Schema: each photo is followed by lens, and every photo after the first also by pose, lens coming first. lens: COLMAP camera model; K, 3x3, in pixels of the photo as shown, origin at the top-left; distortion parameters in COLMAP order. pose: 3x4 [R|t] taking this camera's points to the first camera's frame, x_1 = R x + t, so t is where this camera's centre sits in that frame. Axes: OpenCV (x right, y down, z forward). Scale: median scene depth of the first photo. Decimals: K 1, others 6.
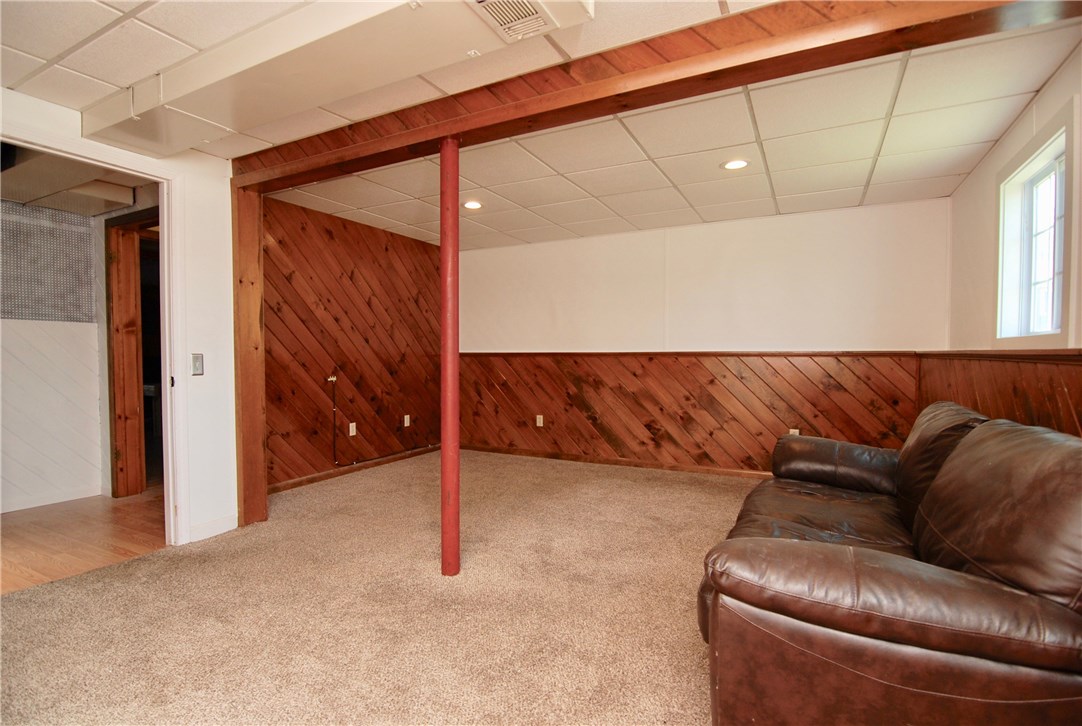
lens RADIAL K [[525.6, 0, 537.4], [0, 525.6, 370.1], [0, 0, 1]] dist [-0.002322, -0.013300]
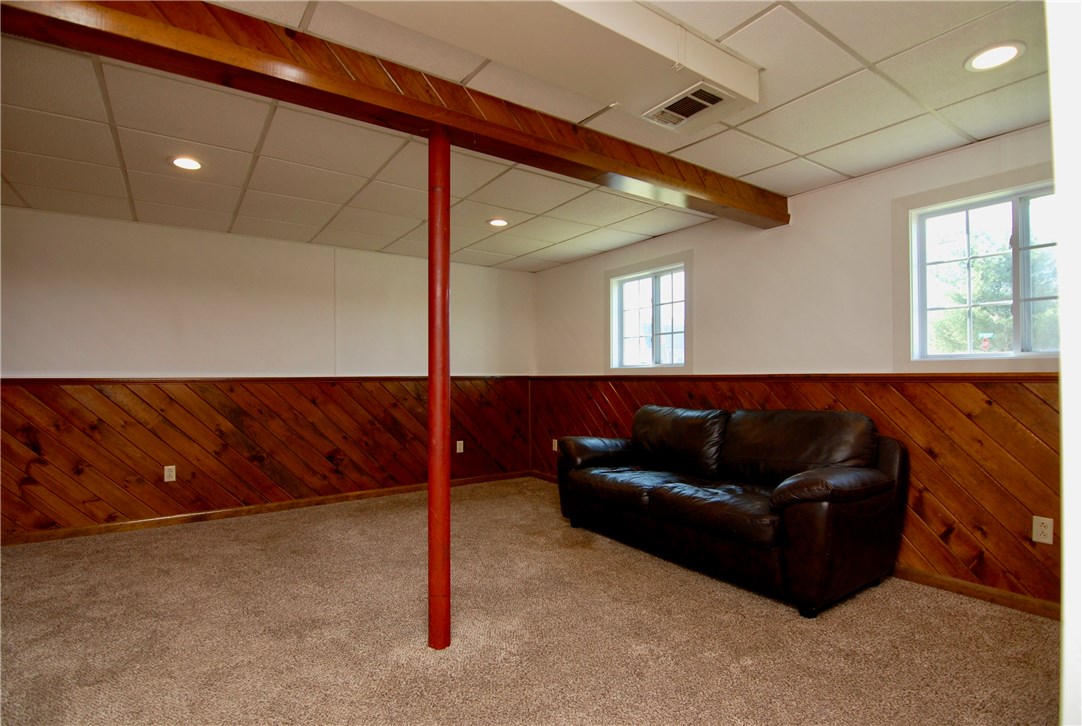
lens RADIAL K [[525.6, 0, 537.4], [0, 525.6, 370.1], [0, 0, 1]] dist [-0.002322, -0.013300]
pose [[0.453247, 0.010851, 0.891319, -0.489870], [0.032659, 0.999052, -0.028771, -0.008422], [-0.890787, 0.042150, 0.452463, 0.281187]]
